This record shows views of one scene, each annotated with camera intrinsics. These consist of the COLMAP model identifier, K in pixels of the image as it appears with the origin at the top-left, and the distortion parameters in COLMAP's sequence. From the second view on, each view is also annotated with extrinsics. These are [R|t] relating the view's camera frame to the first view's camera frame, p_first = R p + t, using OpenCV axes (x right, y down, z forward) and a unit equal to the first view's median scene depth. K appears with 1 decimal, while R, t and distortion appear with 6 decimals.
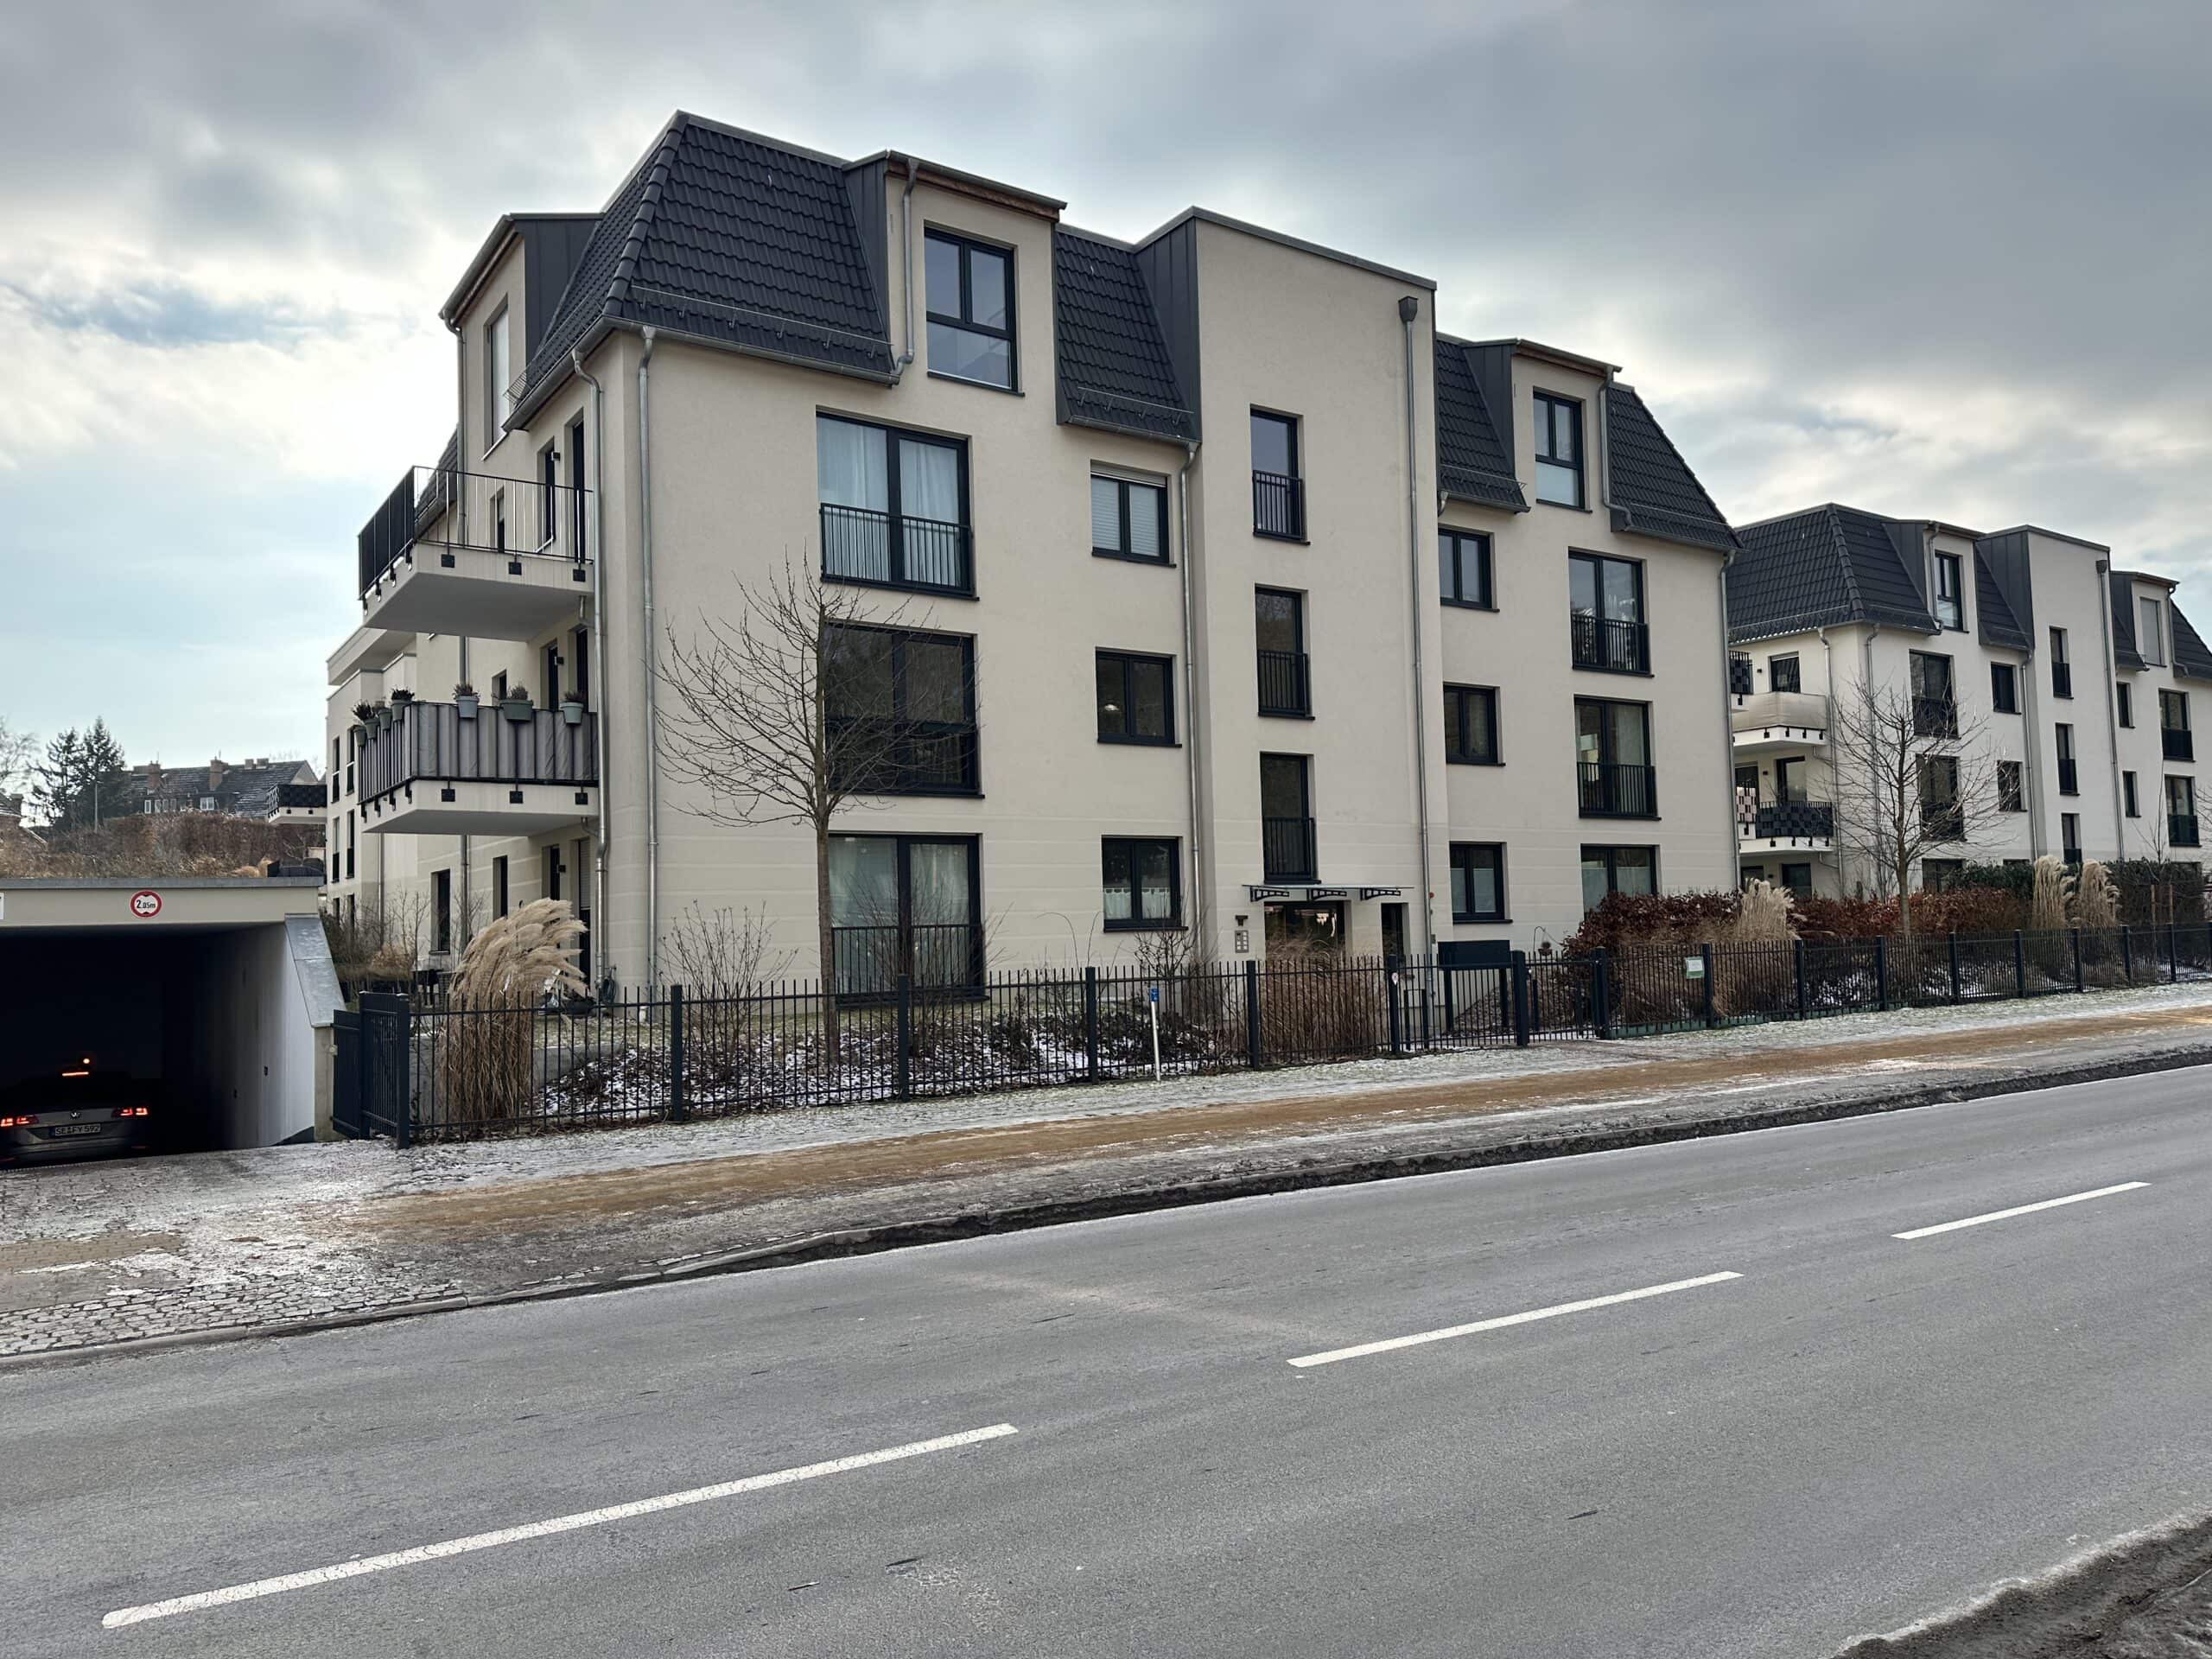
lens RADIAL K [[1583.8, 0, 1206.4], [0, 1583.8, 842.5], [0, 0, 1]] dist [0.117211, -0.115120]
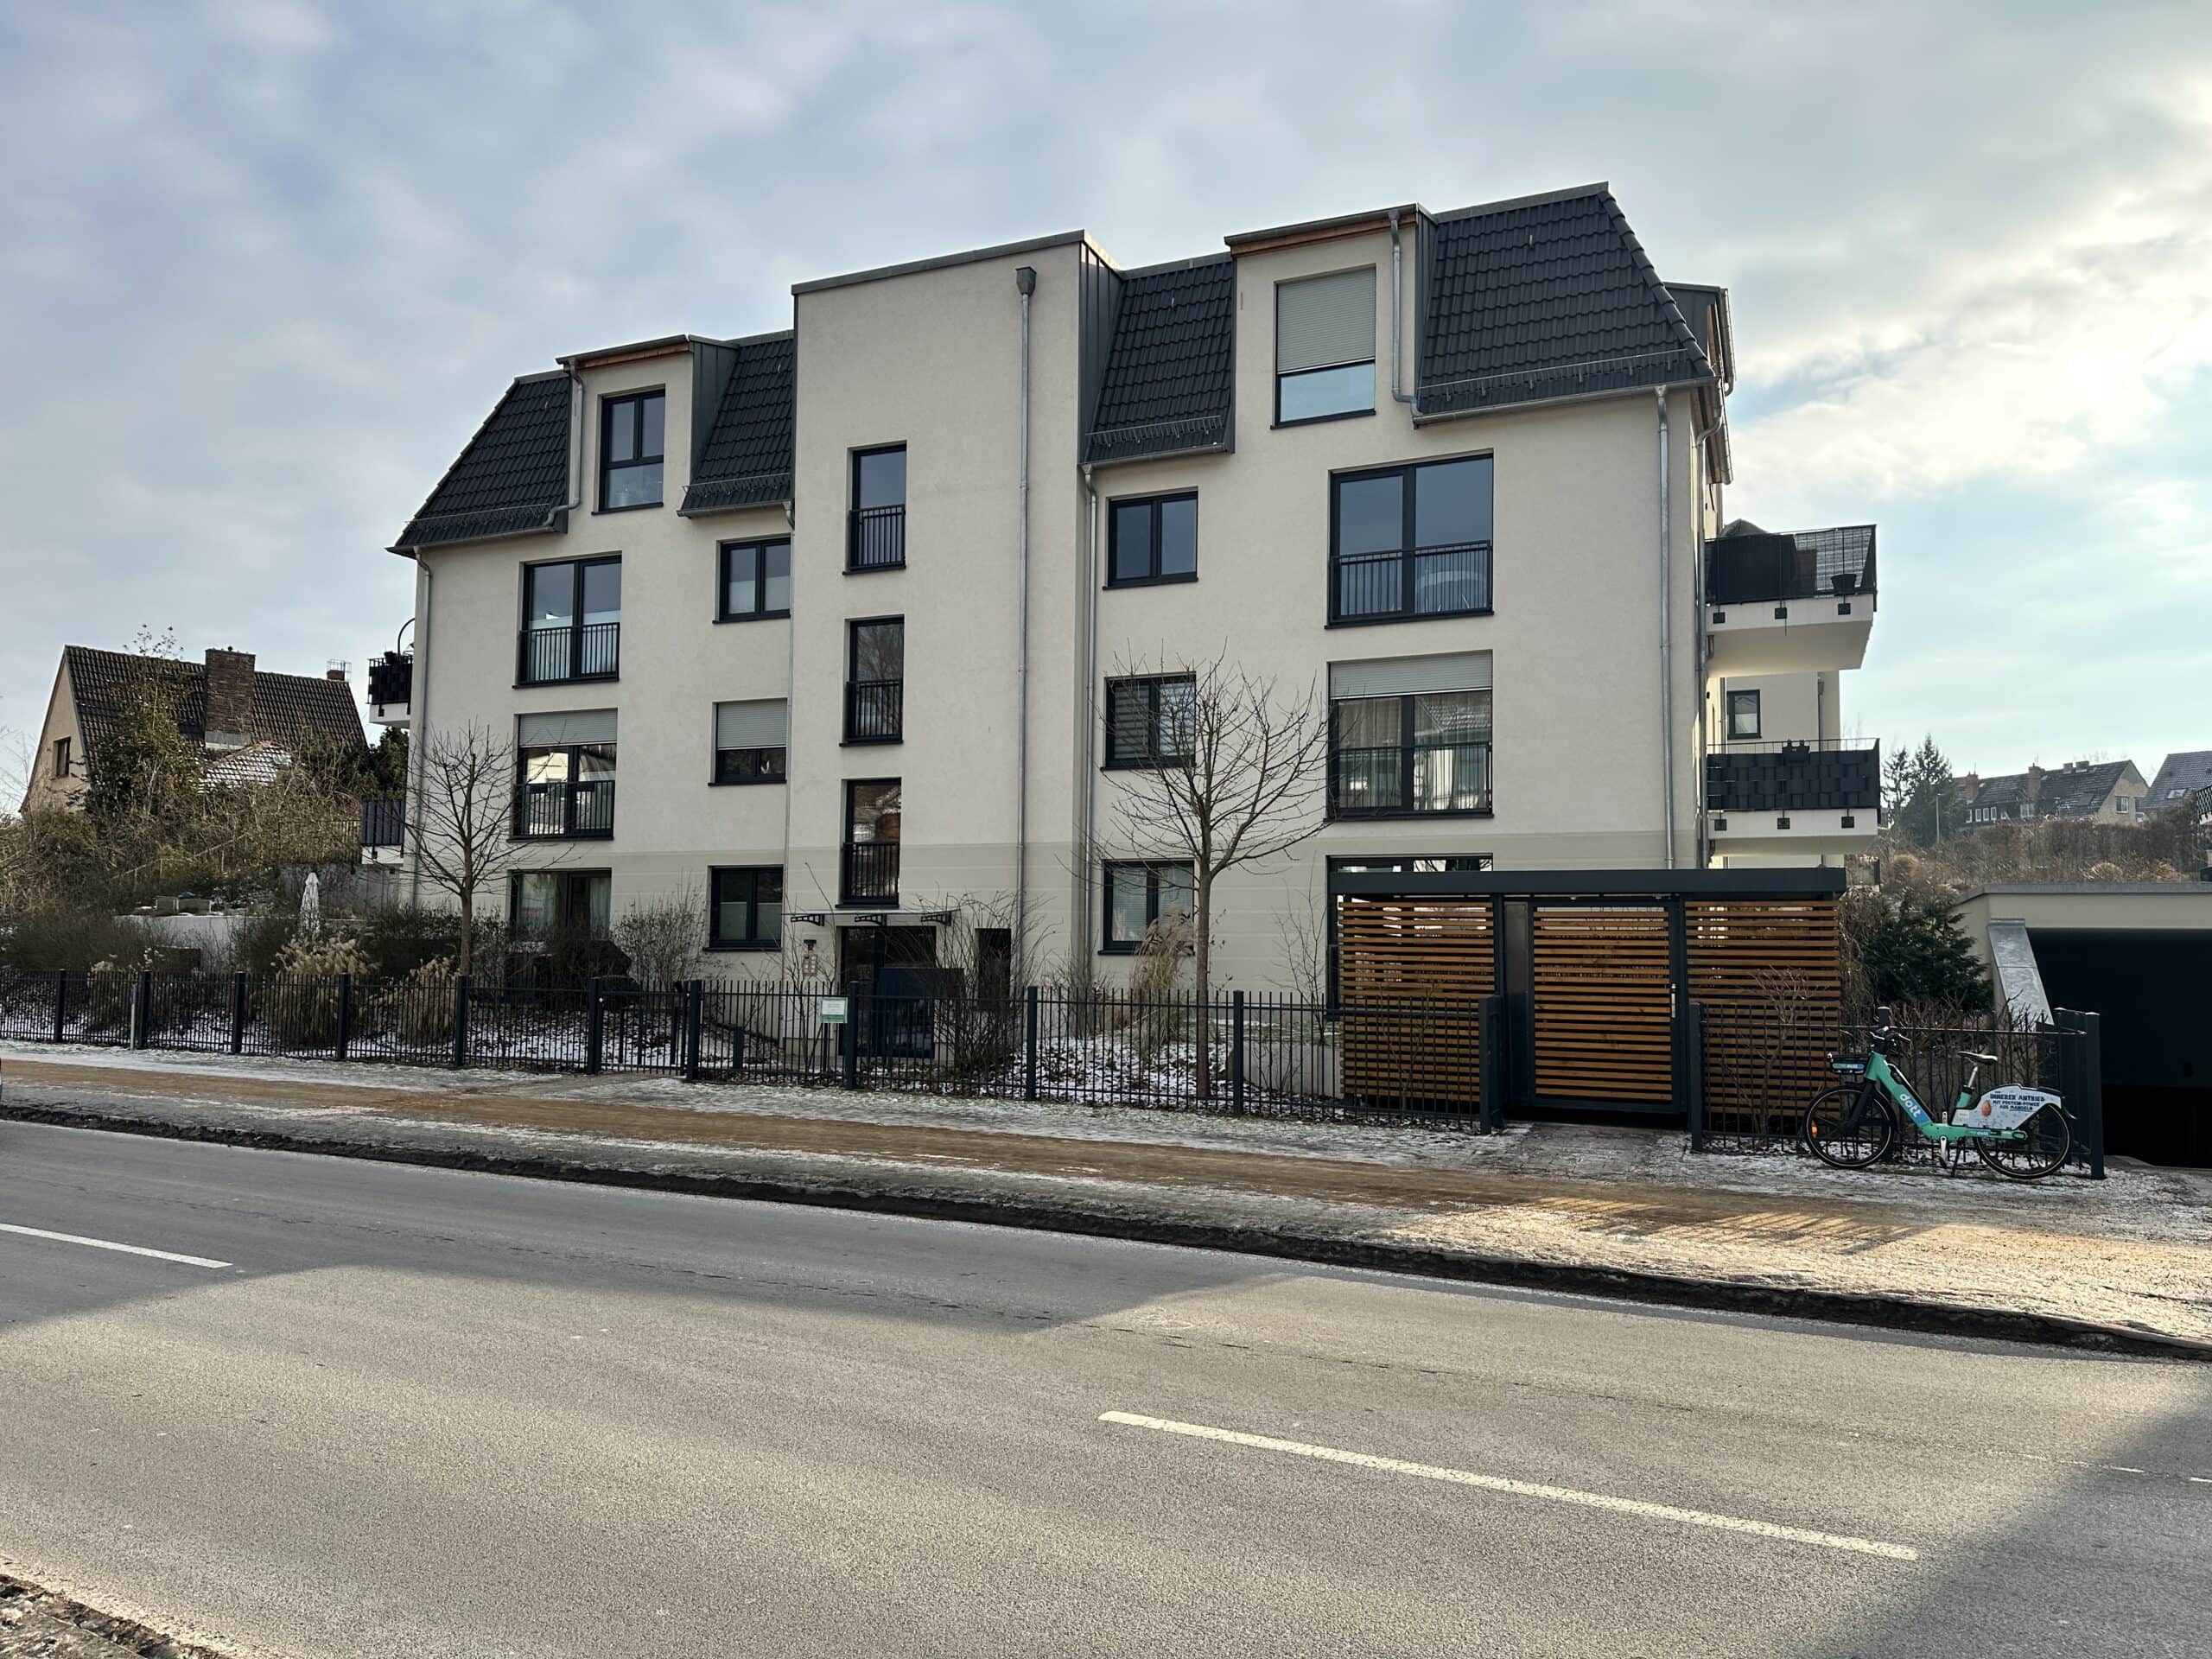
lens RADIAL K [[1583.8, 0, 1206.4], [0, 1583.8, 842.5], [0, 0, 1]] dist [0.117211, -0.115120]
pose [[0.492525, -0.030283, -0.869771, 1.053567], [0.023835, 0.999489, -0.021303, 0.010873], [0.869972, -0.010239, 0.492995, 0.696355]]
